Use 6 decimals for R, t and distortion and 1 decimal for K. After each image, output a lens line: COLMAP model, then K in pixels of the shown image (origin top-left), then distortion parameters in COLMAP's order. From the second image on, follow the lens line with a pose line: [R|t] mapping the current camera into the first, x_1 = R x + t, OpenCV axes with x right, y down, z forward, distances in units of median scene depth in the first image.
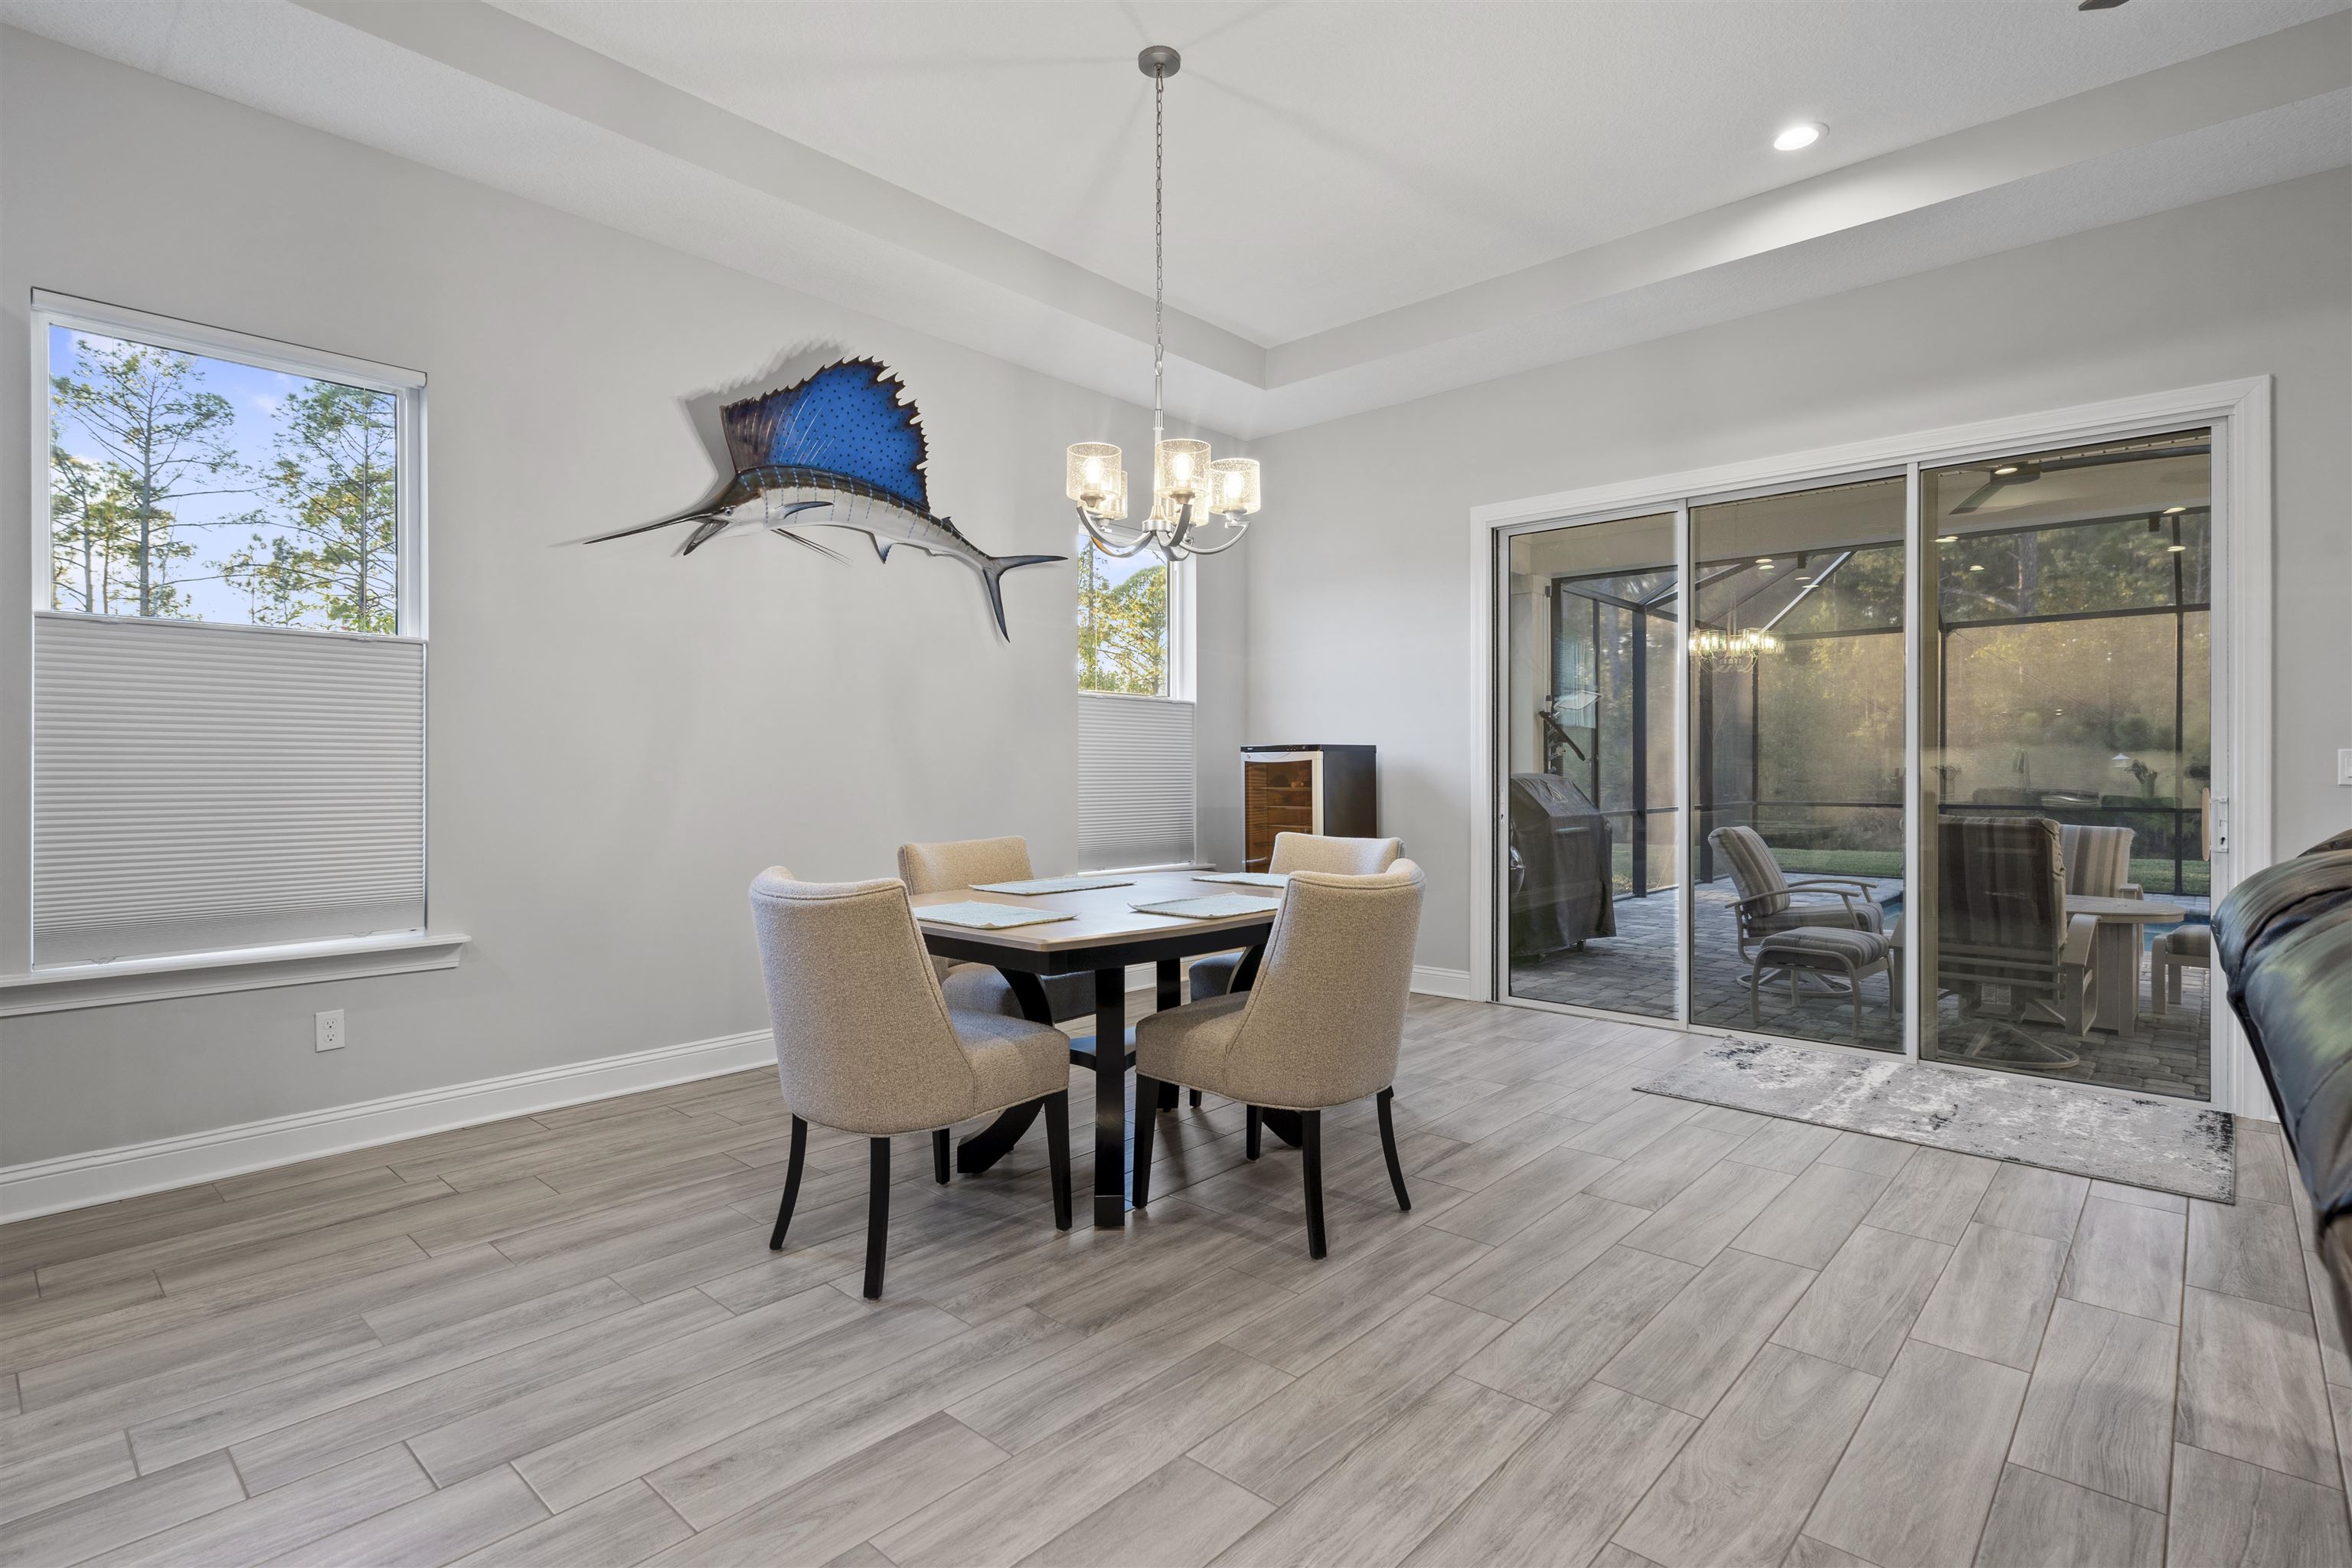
lens RADIAL K [[1137.6, 0, 1185.1], [0, 1137.6, 767.9], [0, 0, 1]] dist [0.000816, 0.000095]
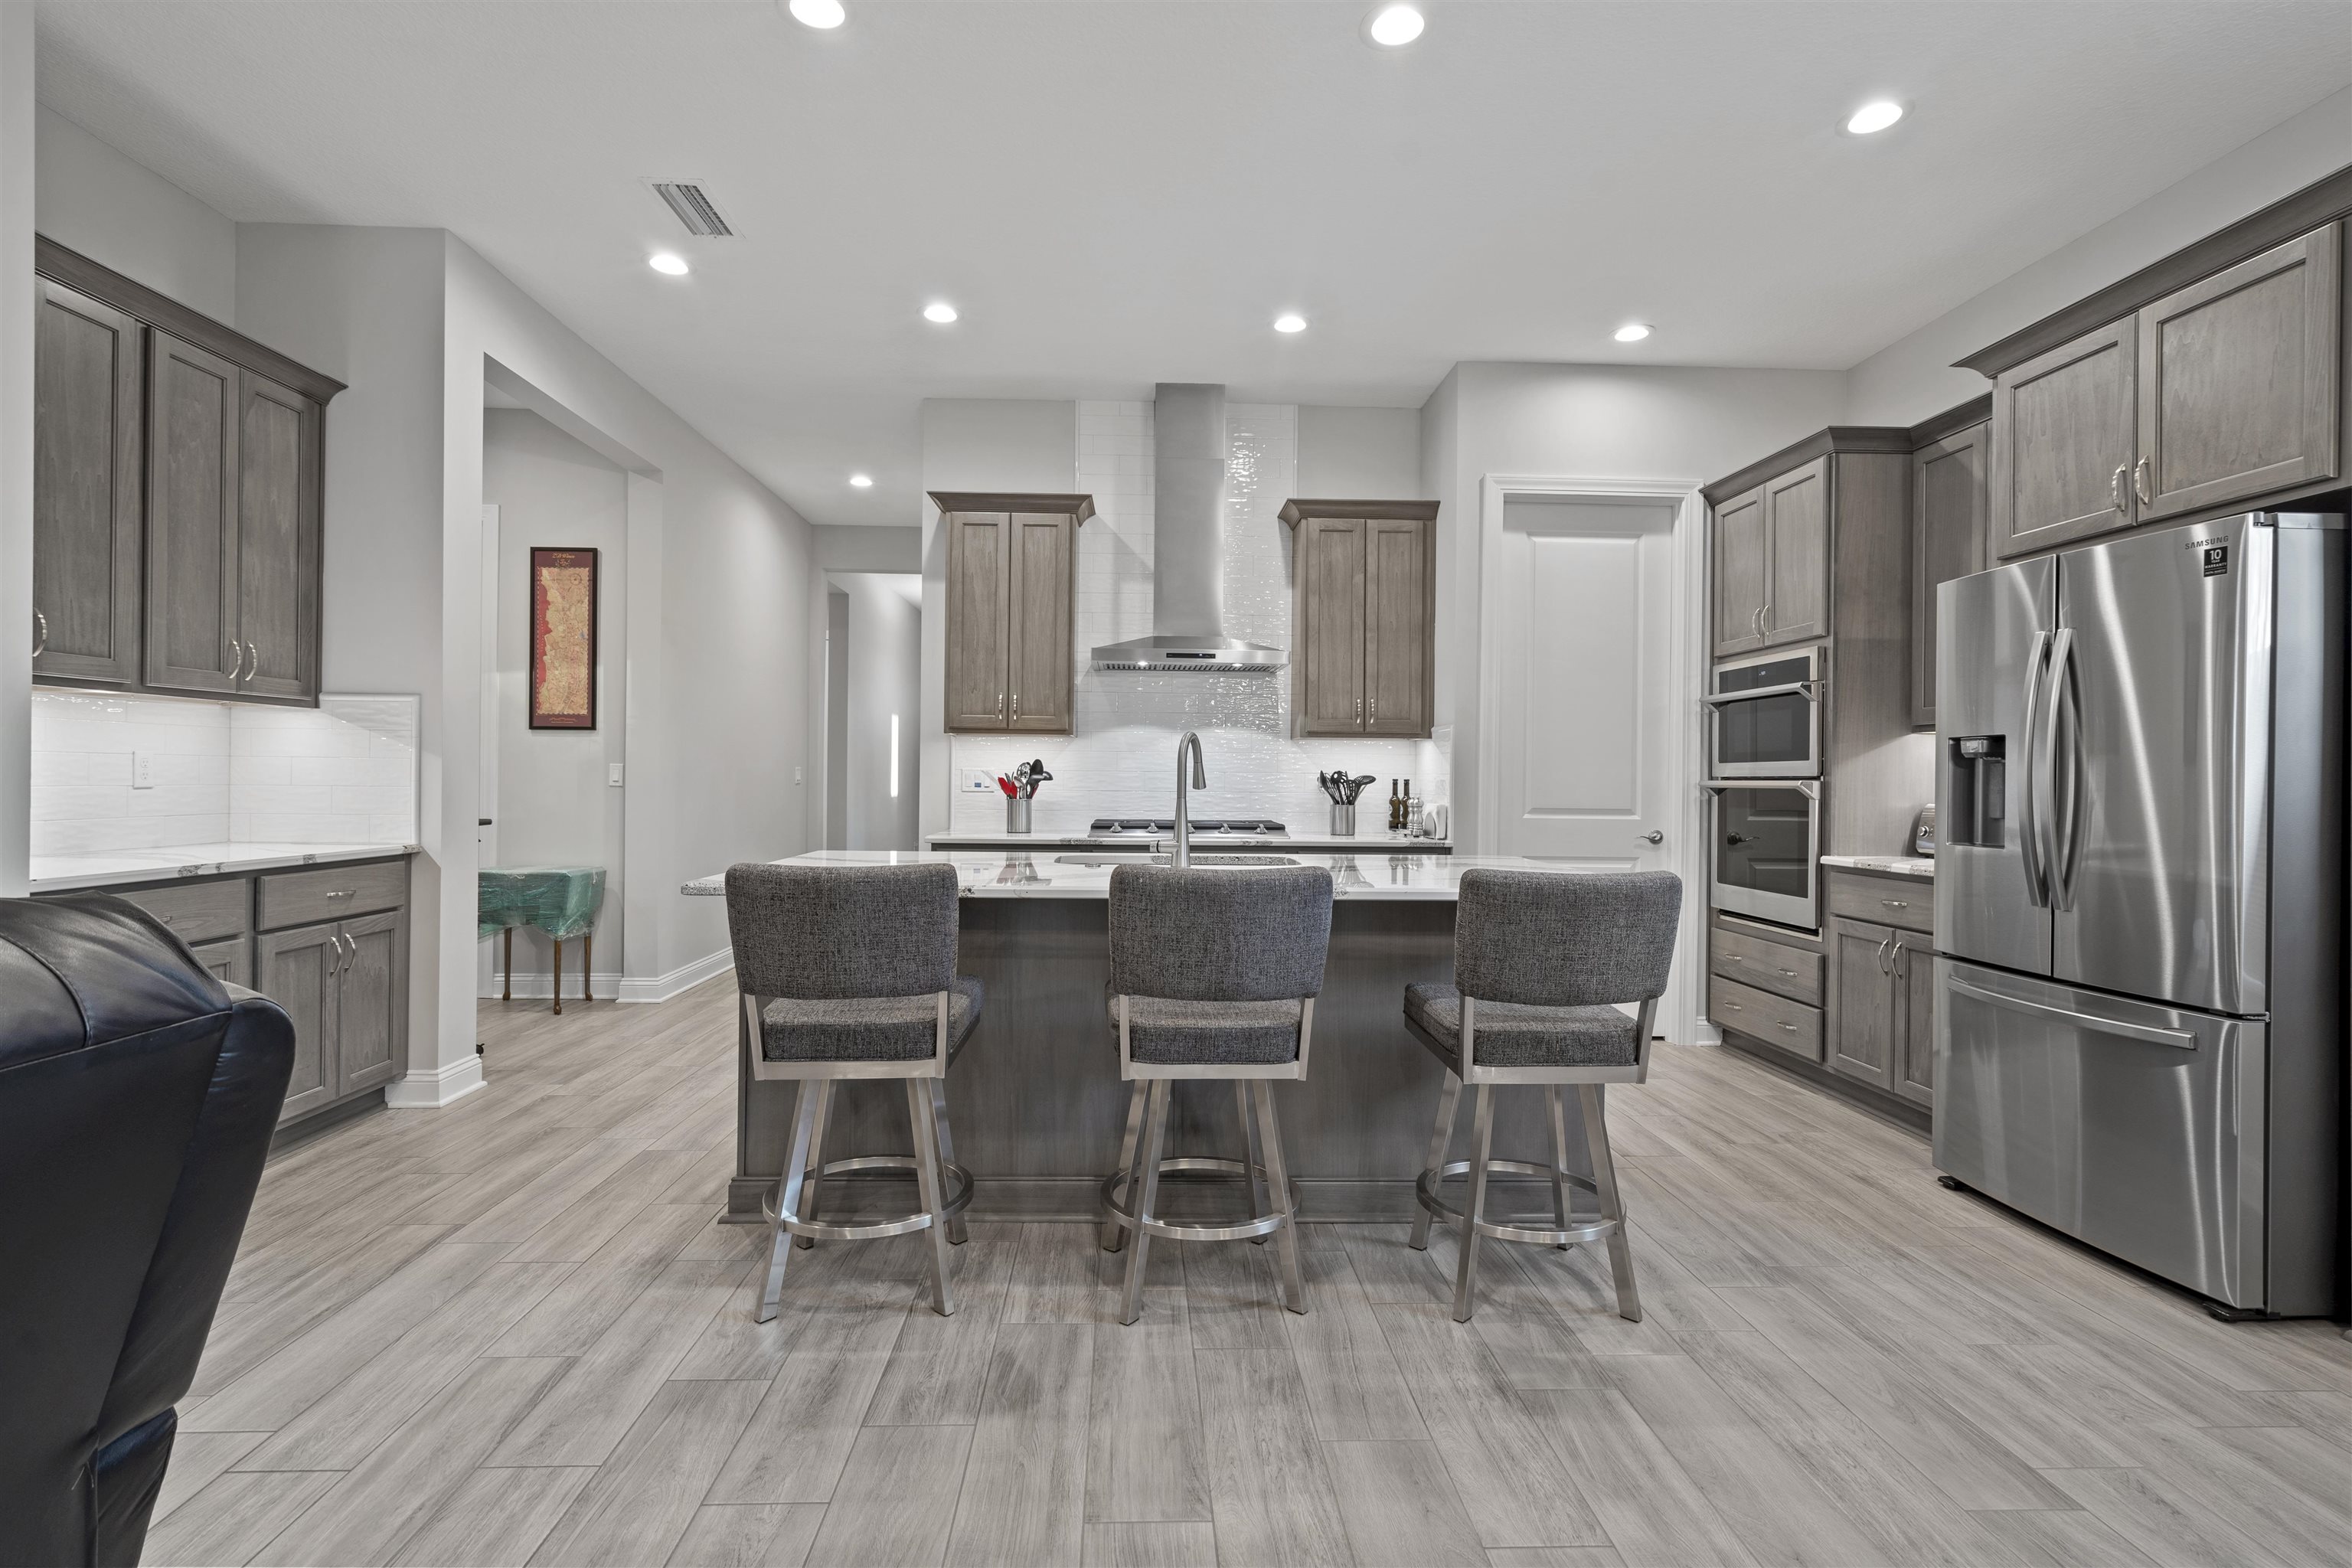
lens RADIAL K [[1128.6, 0, 1176.0], [0, 1128.6, 784.0], [0, 0, 1]] dist [0.005113, 0.000856]
pose [[-0.716970, -0.007451, -0.697064, 0.273893], [-0.013196, 0.999909, 0.002884, -0.002554], [0.696979, 0.011267, -0.717003, 0.839981]]
